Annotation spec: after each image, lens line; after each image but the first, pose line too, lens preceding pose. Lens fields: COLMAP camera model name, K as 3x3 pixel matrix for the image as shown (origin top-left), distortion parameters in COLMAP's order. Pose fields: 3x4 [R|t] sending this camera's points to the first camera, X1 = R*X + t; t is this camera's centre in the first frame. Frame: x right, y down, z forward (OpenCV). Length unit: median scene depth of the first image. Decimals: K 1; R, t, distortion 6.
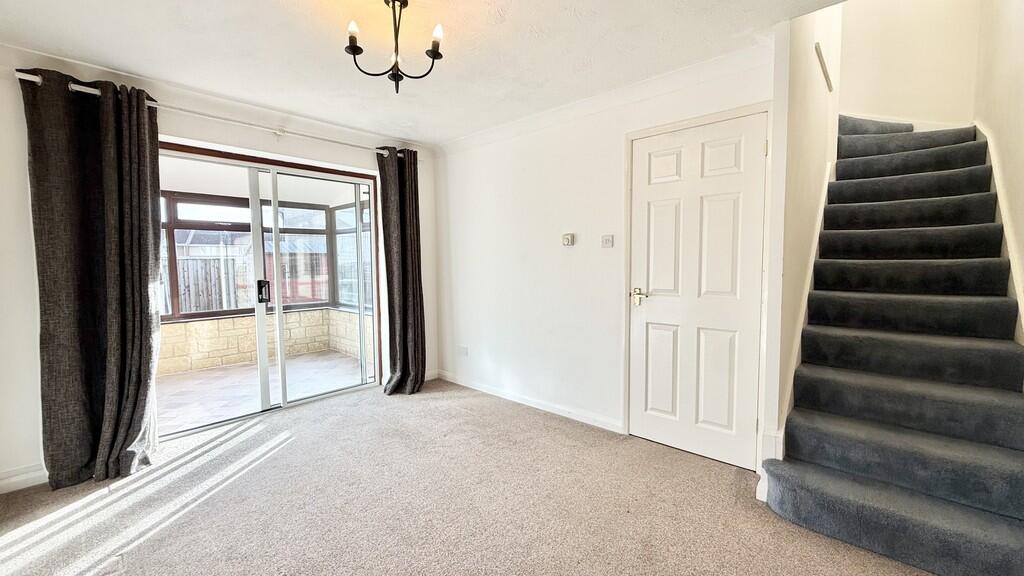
lens RADIAL K [[412.8, 0, 510.2], [0, 412.8, 290.2], [0, 0, 1]] dist [0.003309, 0.000181]
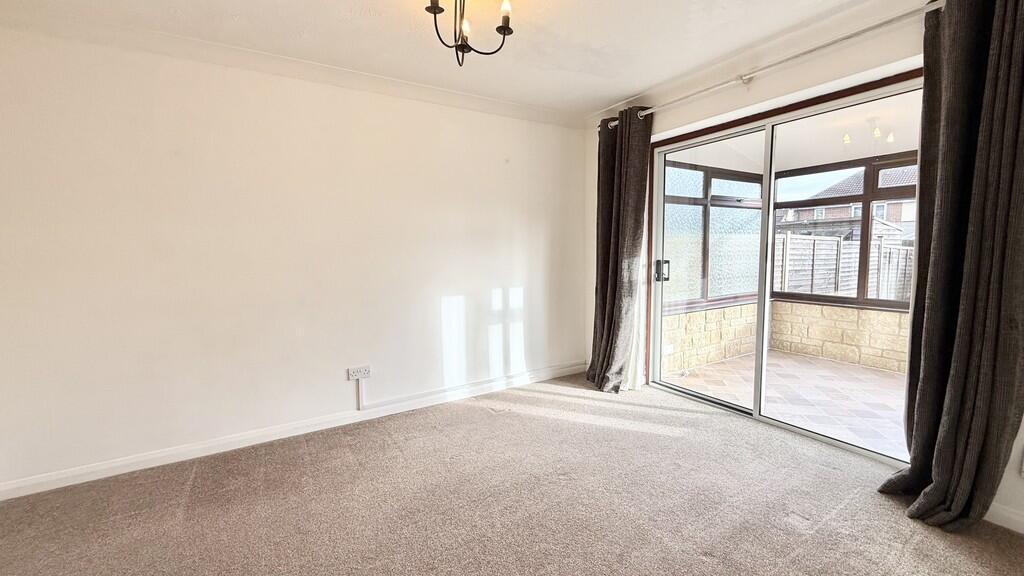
lens RADIAL K [[412.8, 0, 509.9], [0, 412.8, 289.0], [0, 0, 1]] dist [0.003309, 0.000181]
pose [[-0.290117, 0.104916, -0.951223, 0.360347], [-0.050537, 0.990906, 0.124707, -0.049088], [0.955656, 0.084251, -0.282176, 0.766890]]
